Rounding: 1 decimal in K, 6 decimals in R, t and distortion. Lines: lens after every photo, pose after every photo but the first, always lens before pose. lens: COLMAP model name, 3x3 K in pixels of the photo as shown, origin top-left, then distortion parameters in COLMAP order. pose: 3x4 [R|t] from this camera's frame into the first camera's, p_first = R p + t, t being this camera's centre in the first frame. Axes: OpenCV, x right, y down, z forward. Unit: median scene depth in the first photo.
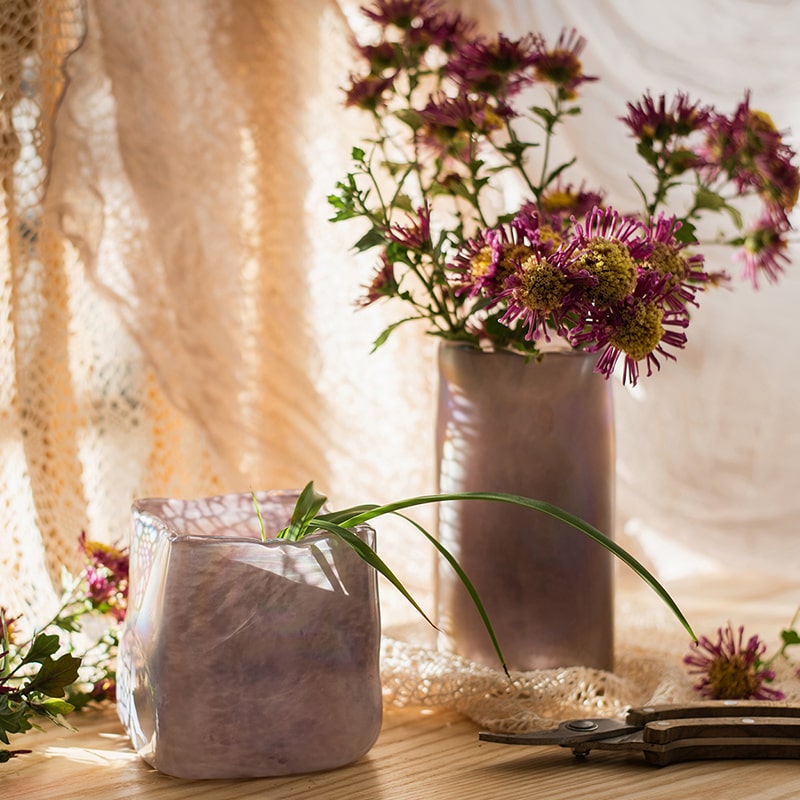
lens RADIAL K [[1977.8, 0, 400.8], [0, 1977.8, 399.6], [0, 0, 1]] dist [-0.214928, 0.000000]
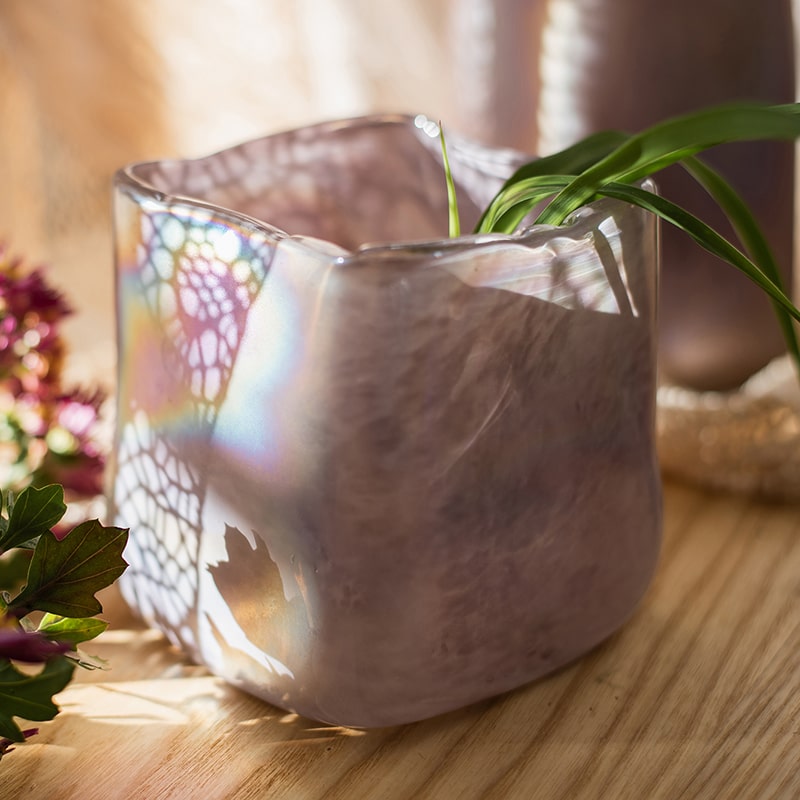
lens RADIAL K [[1977.8, 0, 398.9], [0, 1977.8, 400.7], [0, 0, 1]] dist [-0.214928, 0.000000]
pose [[0.937810, -0.150959, 0.312607, -0.251525], [0.075485, 0.967630, 0.240819, -0.006888], [-0.338842, -0.202246, 0.918849, 0.562715]]
